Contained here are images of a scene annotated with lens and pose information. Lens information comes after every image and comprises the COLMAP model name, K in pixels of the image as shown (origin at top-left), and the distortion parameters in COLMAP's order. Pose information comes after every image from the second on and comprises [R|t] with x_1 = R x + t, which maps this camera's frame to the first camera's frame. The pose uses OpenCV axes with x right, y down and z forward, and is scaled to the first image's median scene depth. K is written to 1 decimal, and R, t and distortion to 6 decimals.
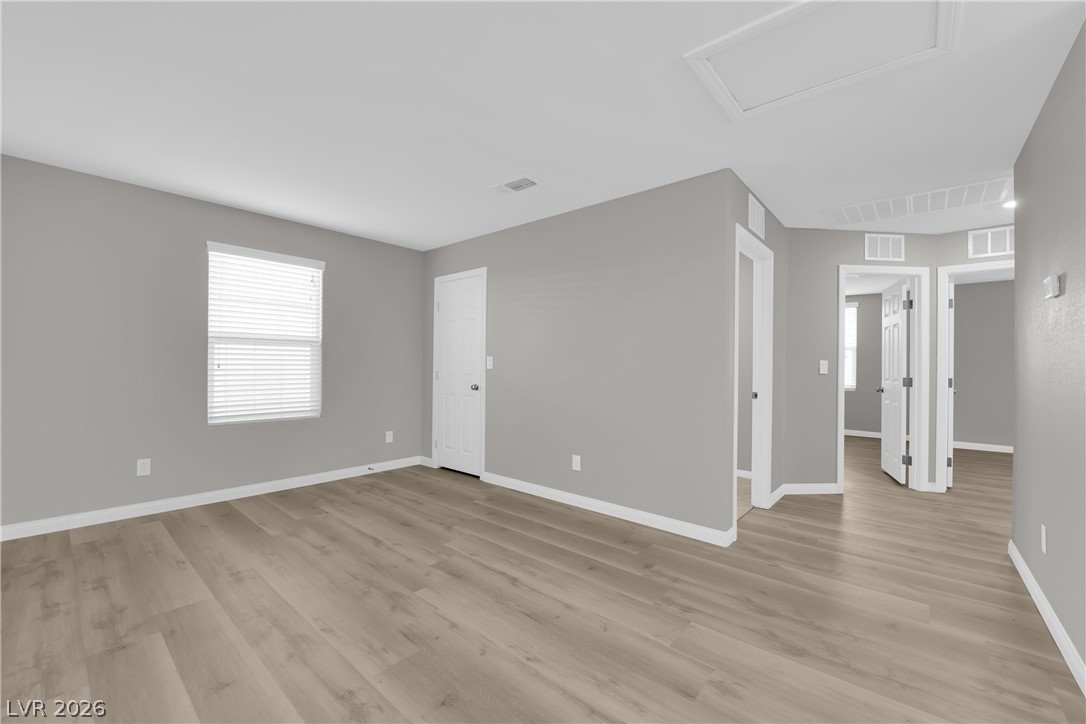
lens RADIAL K [[441.7, 0, 543.9], [0, 441.7, 364.8], [0, 0, 1]] dist [-0.015948, -0.000717]
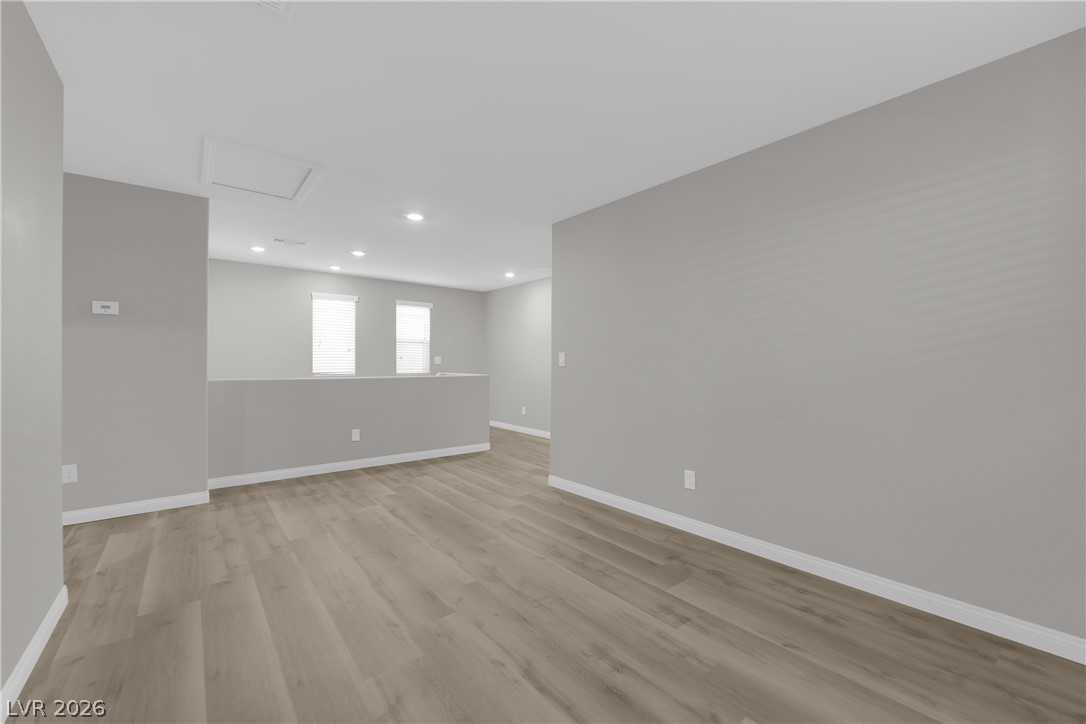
lens RADIAL K [[441.7, 0, 541.4], [0, 441.7, 362.2], [0, 0, 1]] dist [-0.015948, -0.000717]
pose [[-0.983614, -0.017453, 0.179439, -0.608381], [-0.017714, 0.999843, 0.000147, -0.002175], [-0.179413, -0.003034, -0.983769, 1.945545]]
